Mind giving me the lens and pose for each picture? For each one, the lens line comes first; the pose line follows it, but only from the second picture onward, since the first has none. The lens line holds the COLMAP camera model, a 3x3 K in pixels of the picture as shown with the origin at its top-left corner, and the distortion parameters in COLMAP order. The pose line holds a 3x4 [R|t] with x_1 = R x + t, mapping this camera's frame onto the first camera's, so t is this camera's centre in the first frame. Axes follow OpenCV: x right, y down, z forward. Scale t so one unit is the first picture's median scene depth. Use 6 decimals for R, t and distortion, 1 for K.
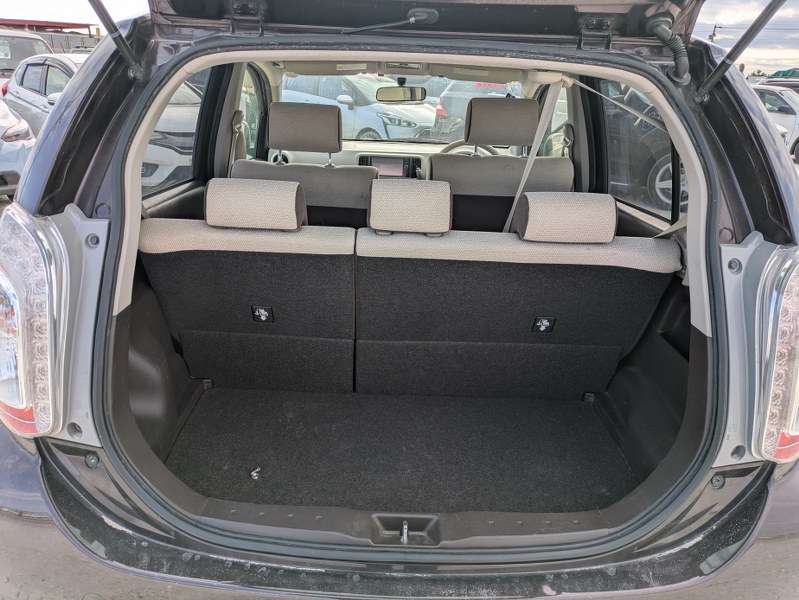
lens RADIAL K [[586.3, 0, 395.1], [0, 586.3, 302.3], [0, 0, 1]] dist [0.032605, -0.008011]
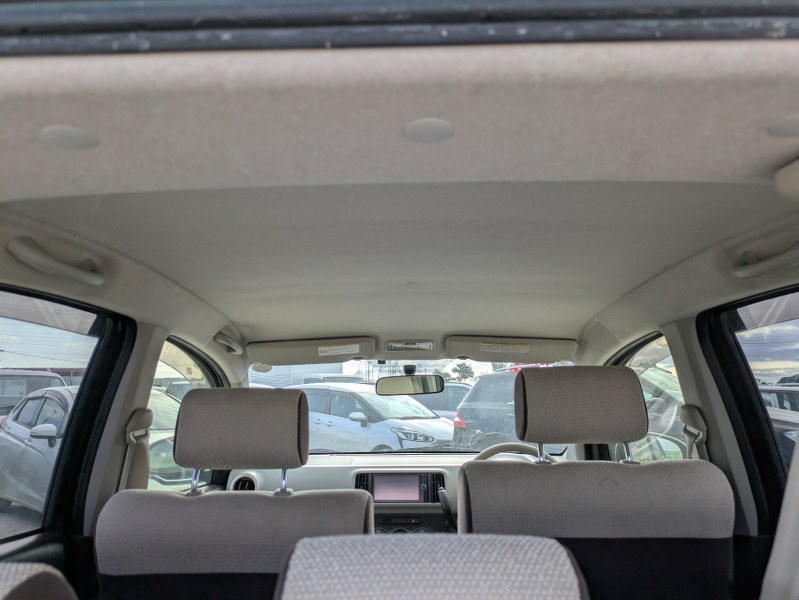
lens RADIAL K [[586.3, 0, 391.9], [0, 586.3, 302.9], [0, 0, 1]] dist [0.032605, -0.008011]
pose [[0.998308, -0.053159, -0.023546, 0.005524], [0.034015, 0.862466, -0.504970, -0.038562], [0.047151, 0.503315, 0.862816, 0.163955]]
